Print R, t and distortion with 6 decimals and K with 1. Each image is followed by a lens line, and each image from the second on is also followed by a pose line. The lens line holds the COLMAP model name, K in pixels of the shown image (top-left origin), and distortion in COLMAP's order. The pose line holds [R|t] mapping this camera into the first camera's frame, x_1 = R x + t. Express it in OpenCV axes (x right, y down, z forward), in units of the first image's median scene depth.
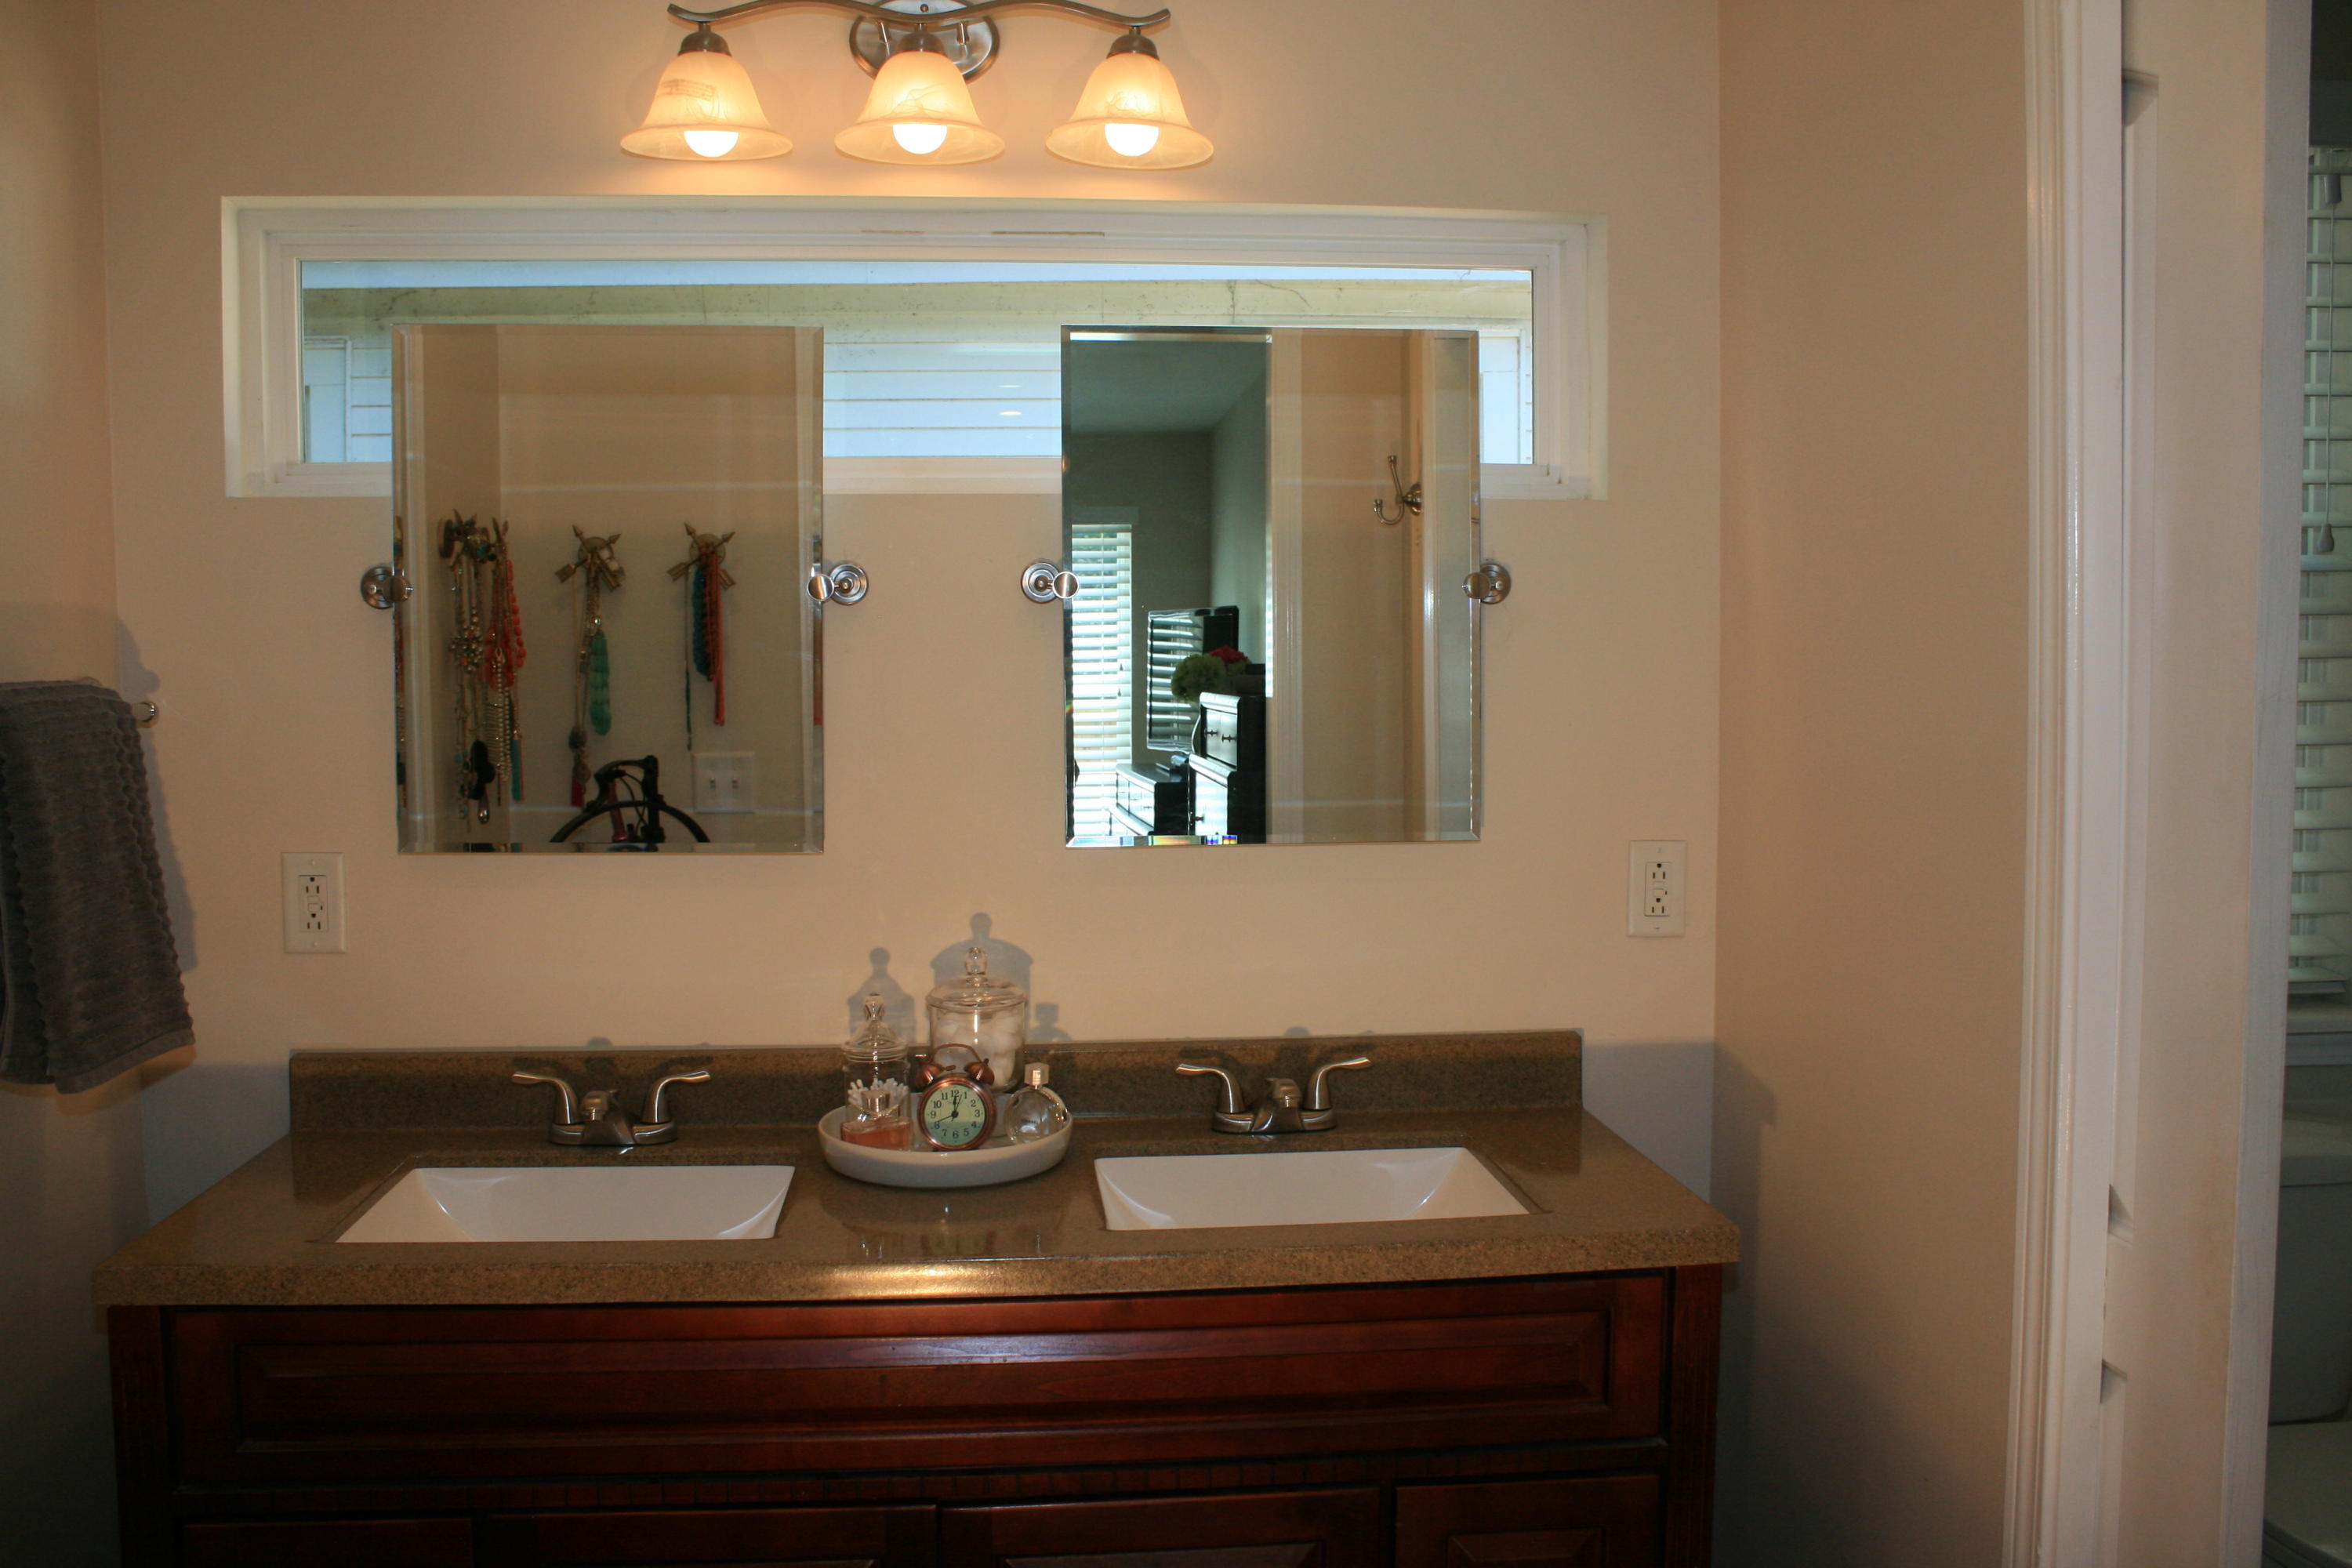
lens RADIAL K [[1979.7, 0, 1184.2], [0, 1979.7, 760.3], [0, 0, 1]] dist [-0.162886, 0.138688]
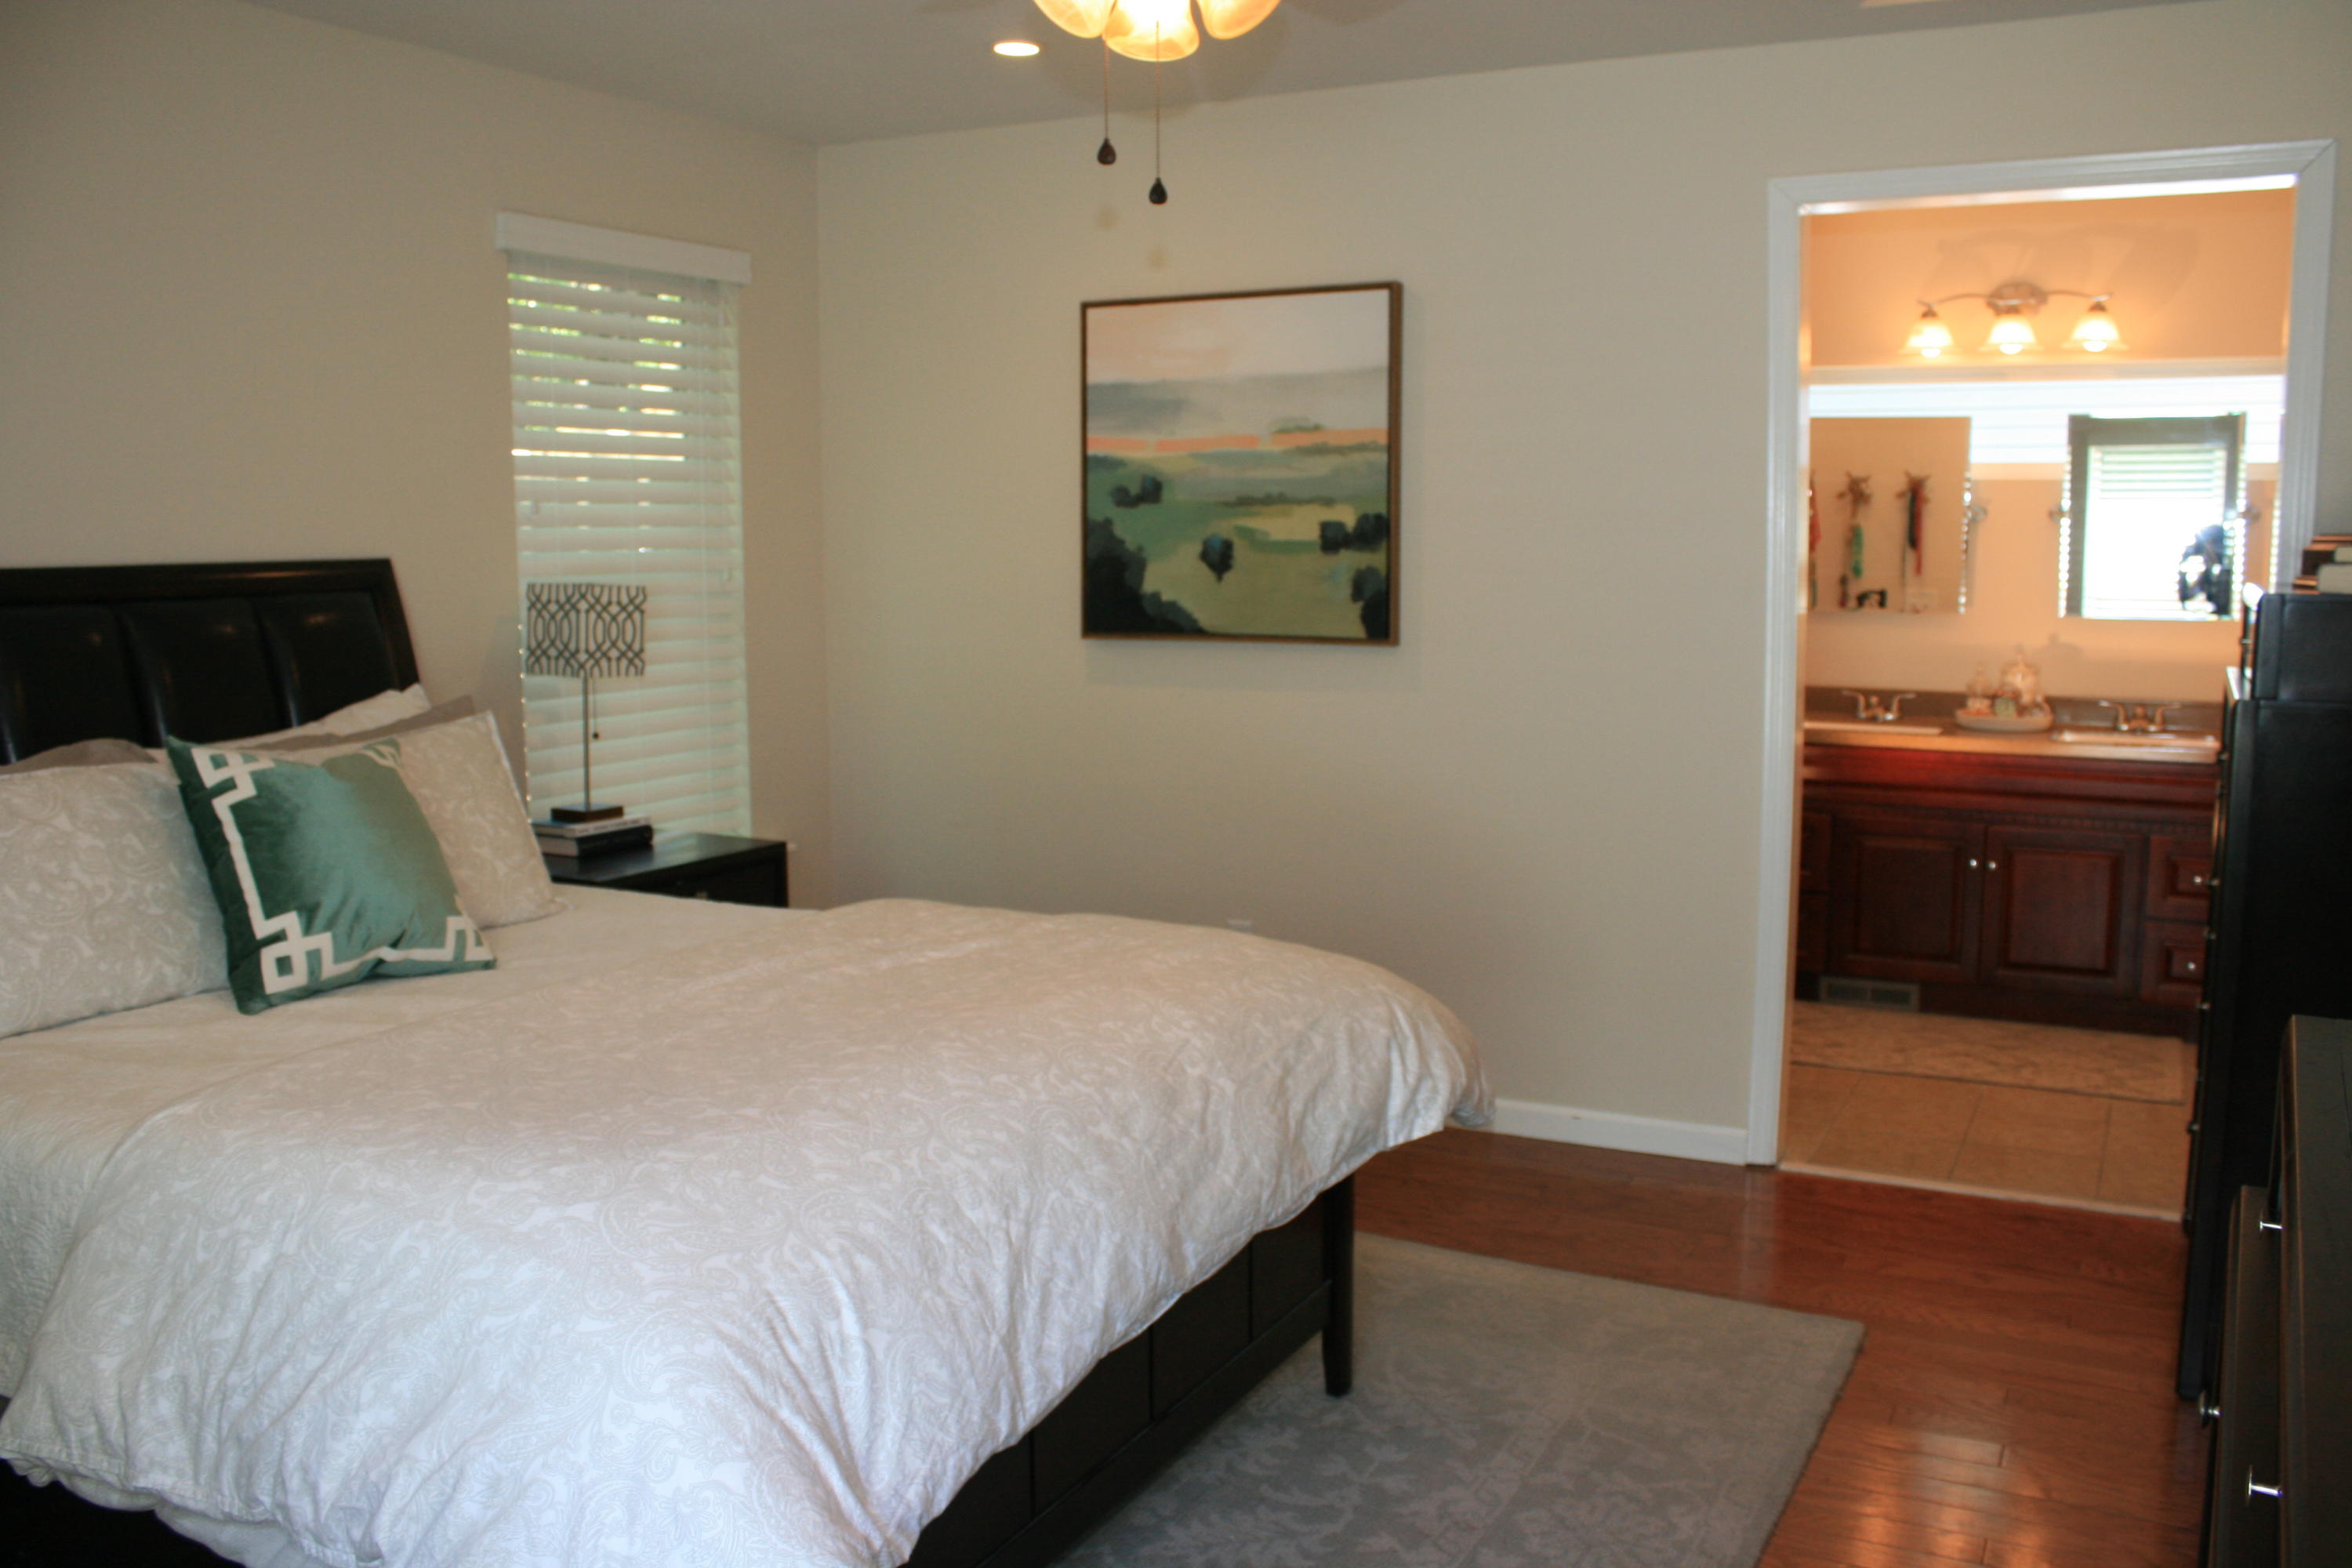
lens RADIAL K [[1979.7, 0, 1184.2], [0, 1979.7, 760.3], [0, 0, 1]] dist [-0.162886, 0.138688]
pose [[0.836042, 0.064602, -0.544849, 0.272570], [-0.030596, 0.996988, 0.071262, 0.065453], [0.547812, -0.042908, 0.835501, -1.298616]]
